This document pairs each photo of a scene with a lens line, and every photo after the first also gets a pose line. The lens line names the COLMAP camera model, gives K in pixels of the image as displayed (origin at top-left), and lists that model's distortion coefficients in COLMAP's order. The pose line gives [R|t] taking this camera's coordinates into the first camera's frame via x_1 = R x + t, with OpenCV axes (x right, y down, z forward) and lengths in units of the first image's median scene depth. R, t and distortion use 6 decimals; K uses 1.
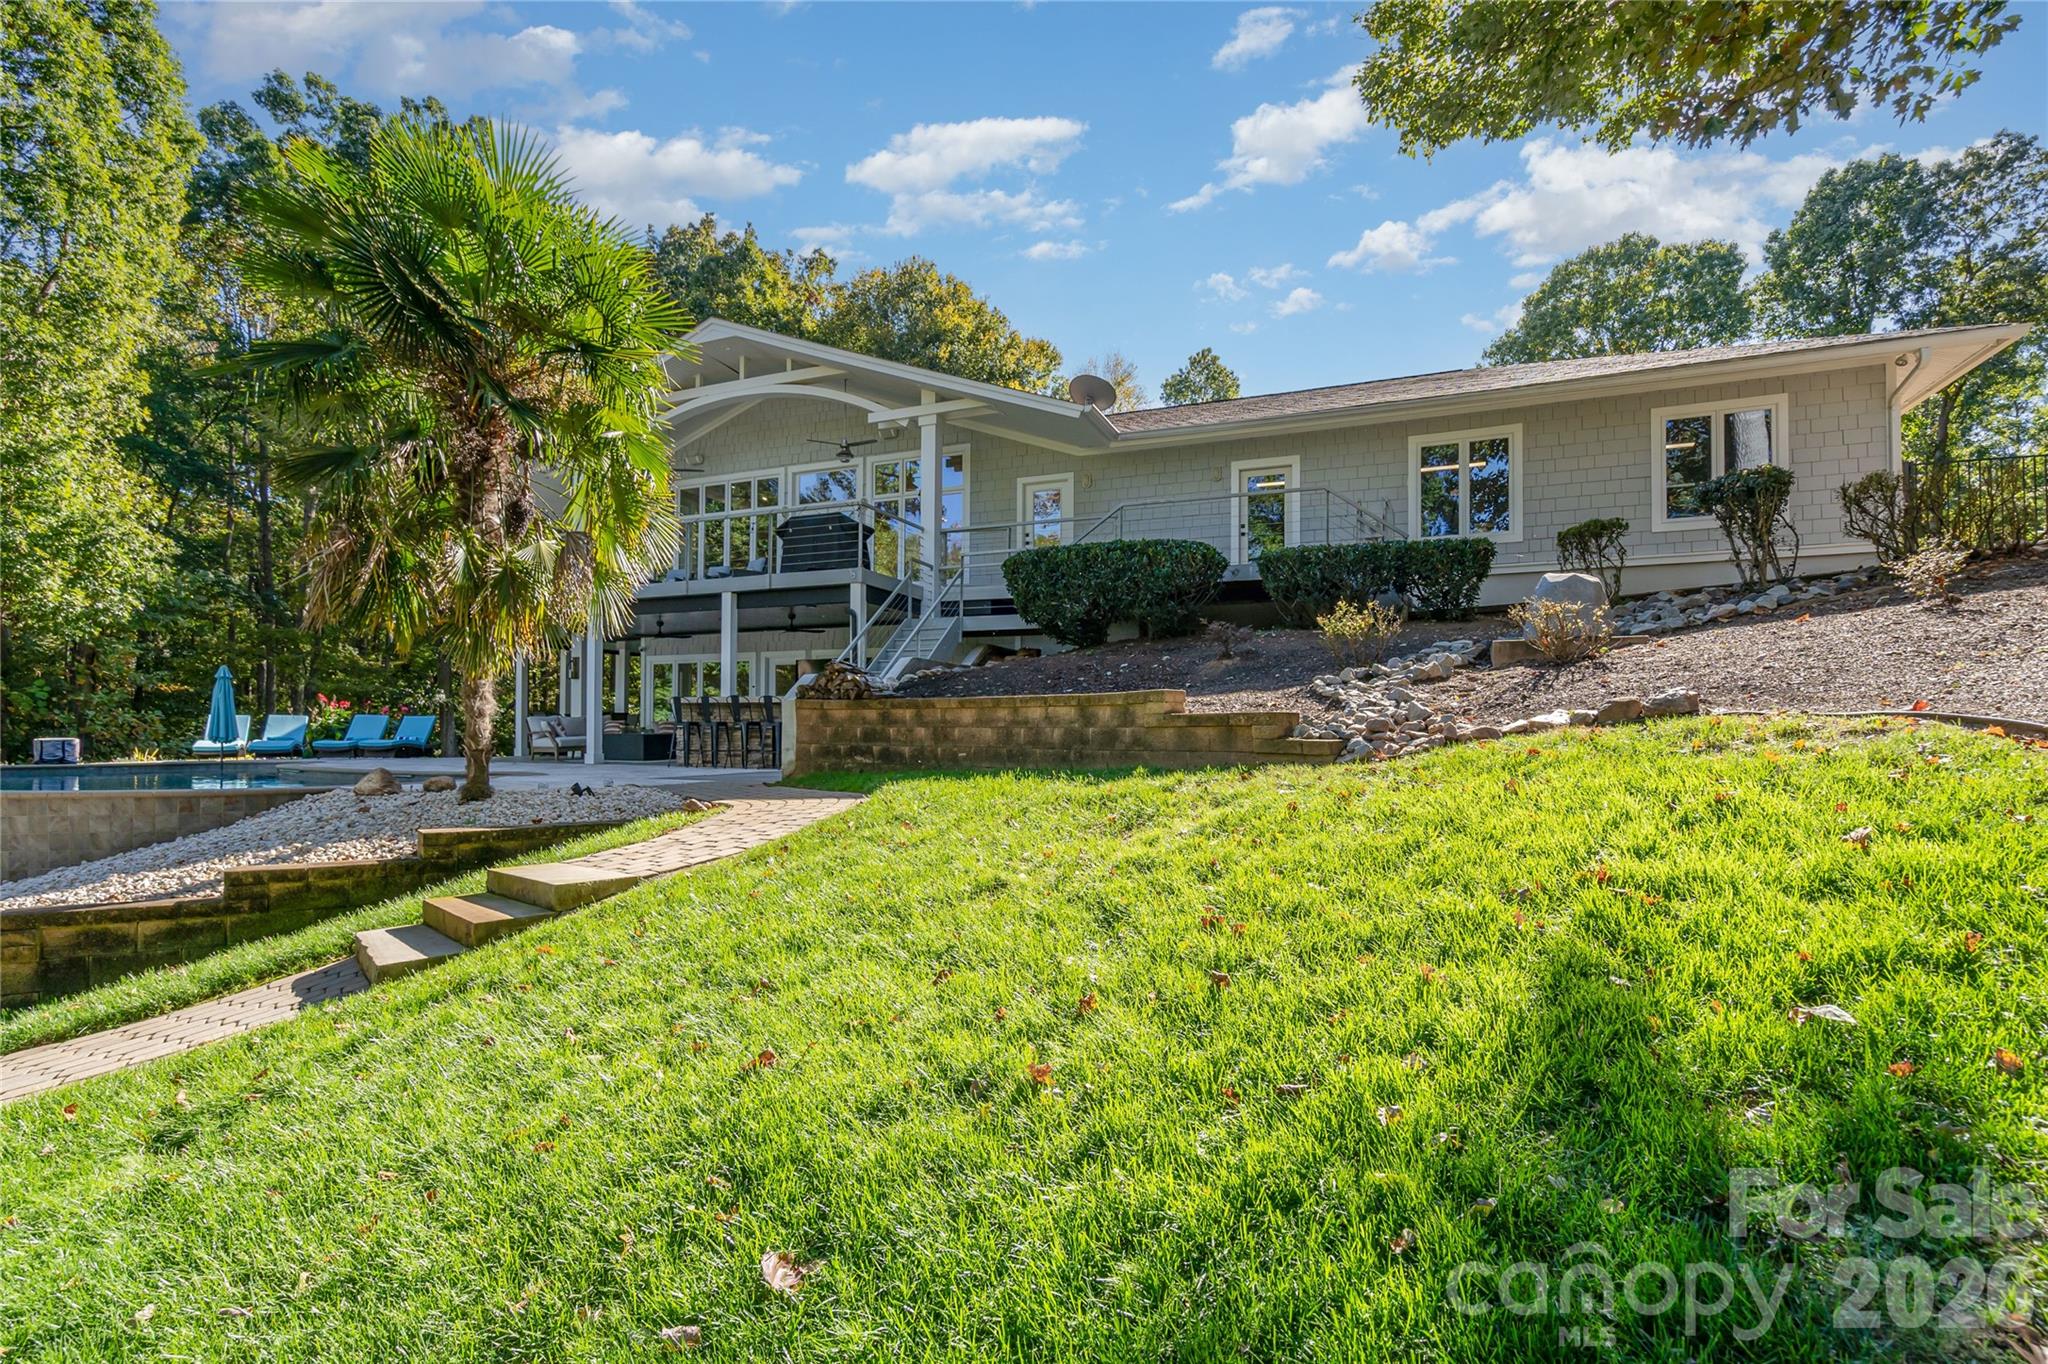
lens RADIAL K [[938.0, 0, 1024.0], [0, 938.0, 682.0], [0, 0, 1]] dist [0.000166, -0.000008]
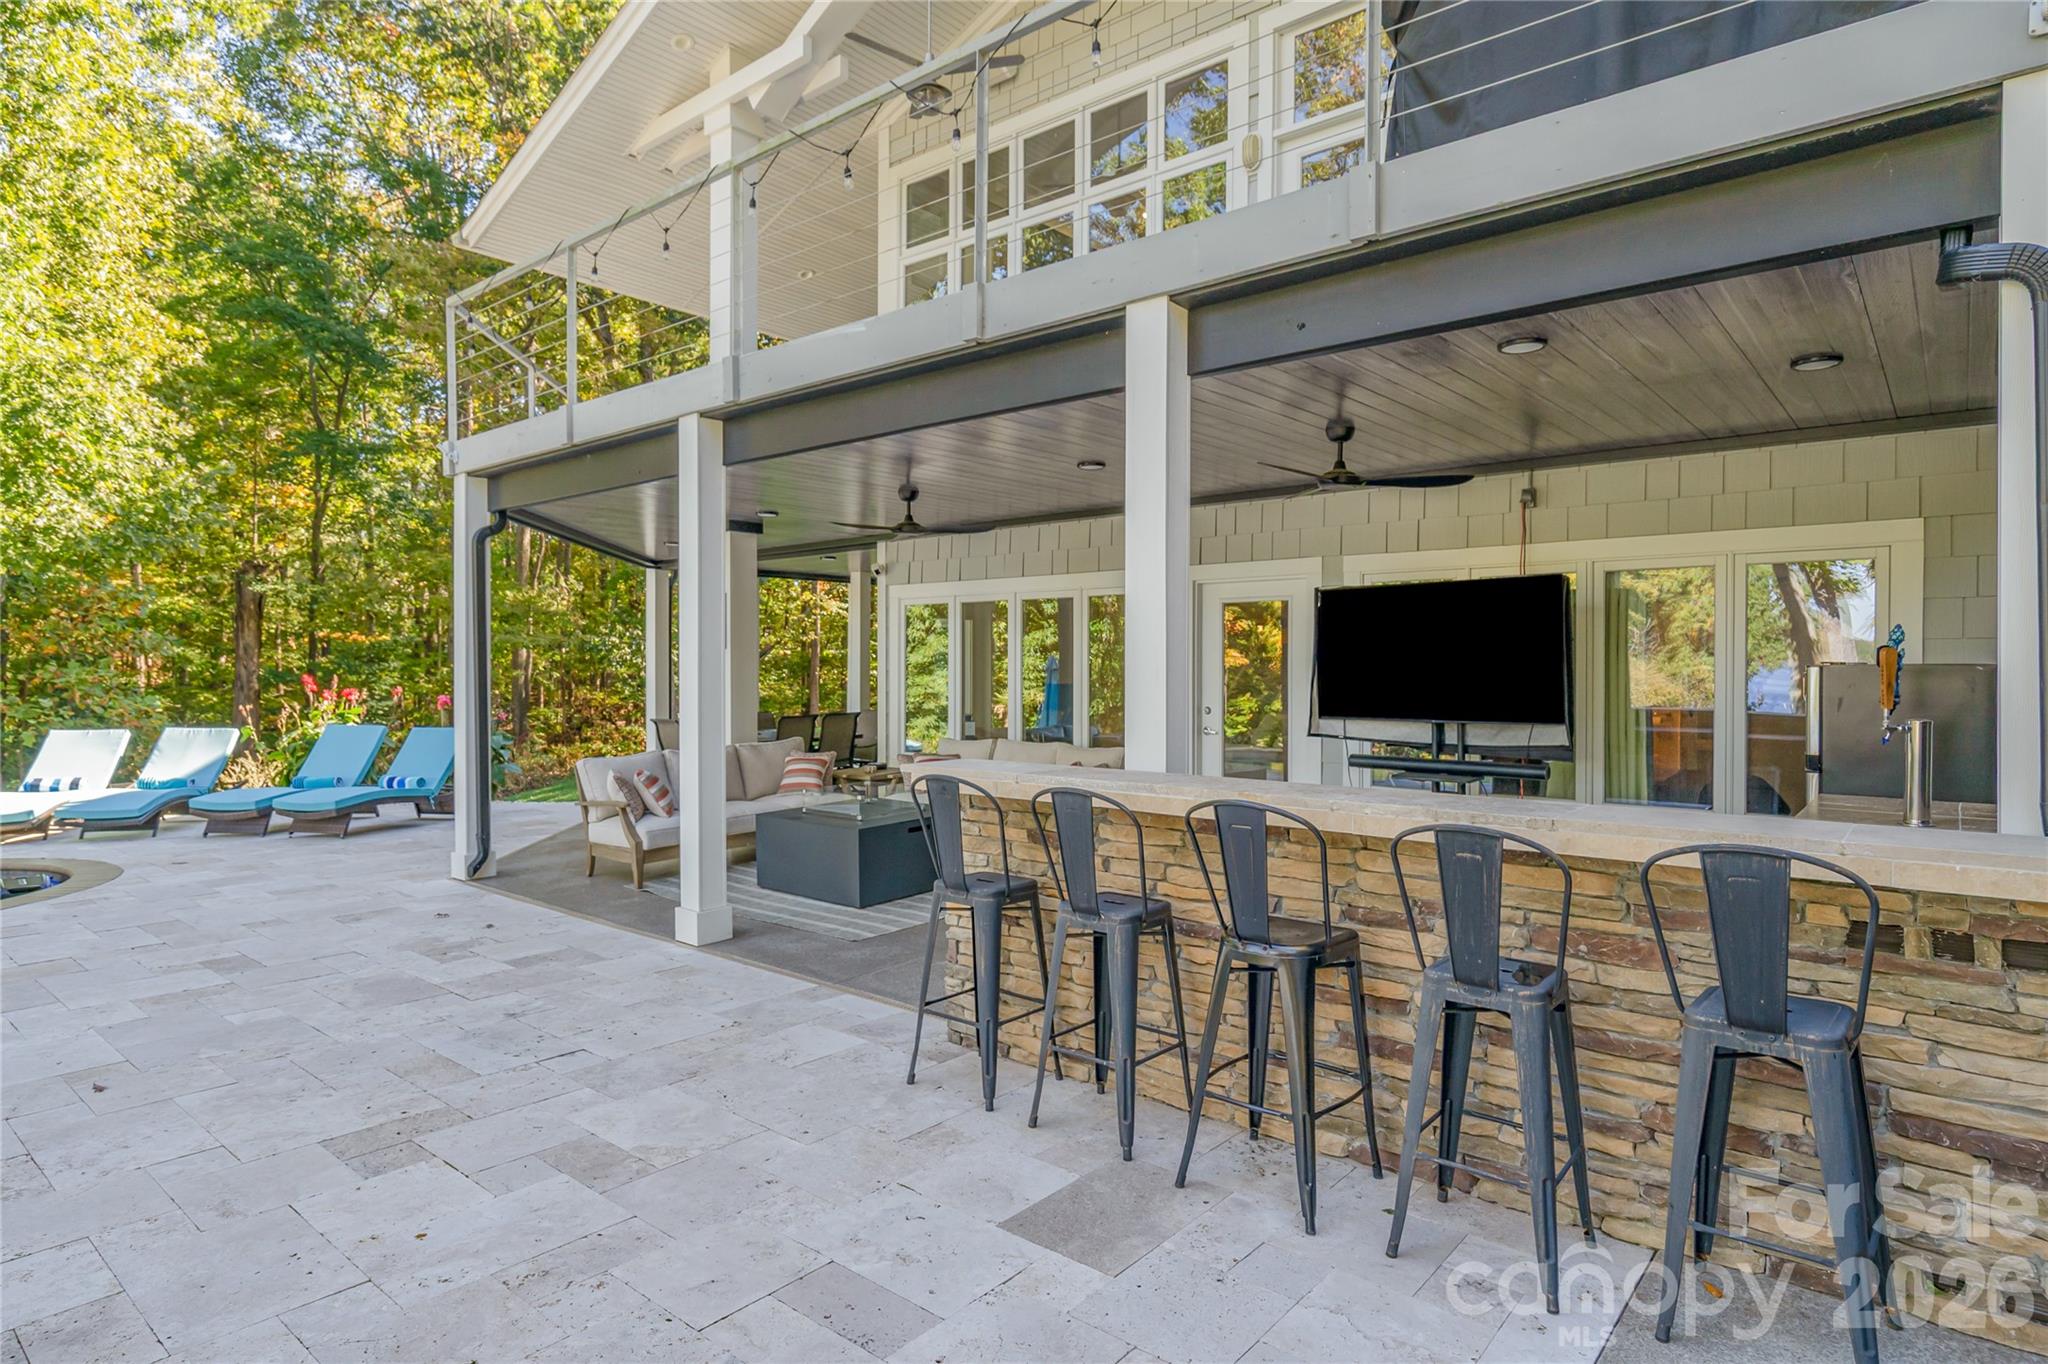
lens RADIAL K [[1122.5, 0, 1024.0], [0, 1122.5, 682.0], [0, 0, 1]] dist [-0.000378, -0.000029]
pose [[0.951706, 0.007848, -0.306910, -0.246718], [0.010047, 0.998342, 0.056685, -0.016291], [0.306846, -0.057031, 0.950049, 0.690103]]
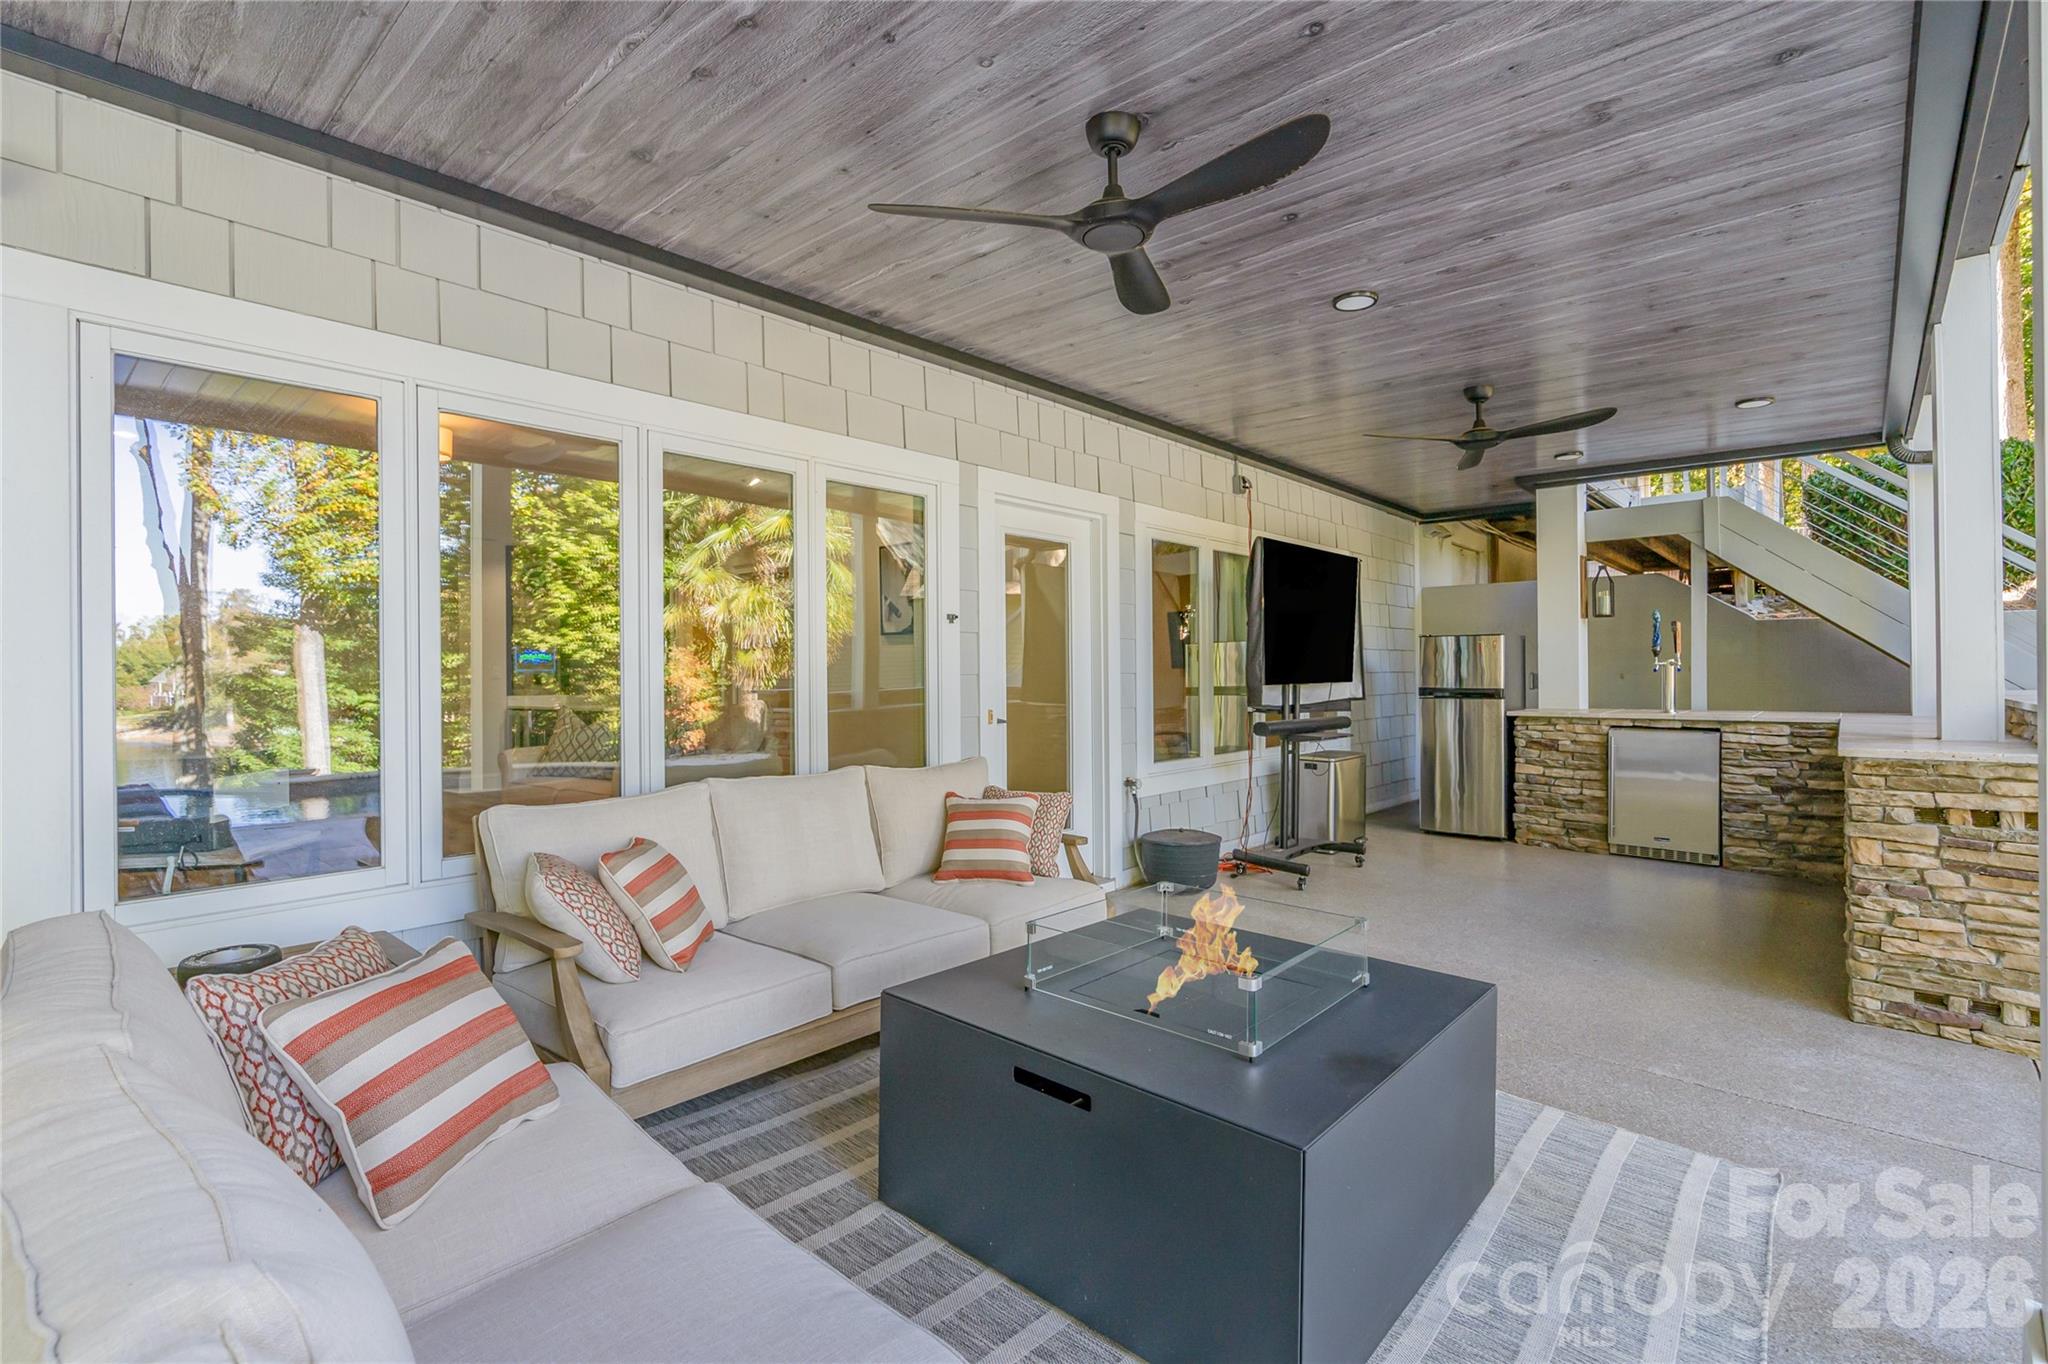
lens RADIAL K [[938.0, 0, 1024.0], [0, 938.0, 682.0], [0, 0, 1]] dist [0.000166, -0.000008]
pose [[0.335491, -0.008282, 0.942007, -0.425900], [-0.036118, 0.999113, 0.021648, 0.001343], [-0.941351, -0.041286, 0.334895, 0.900557]]
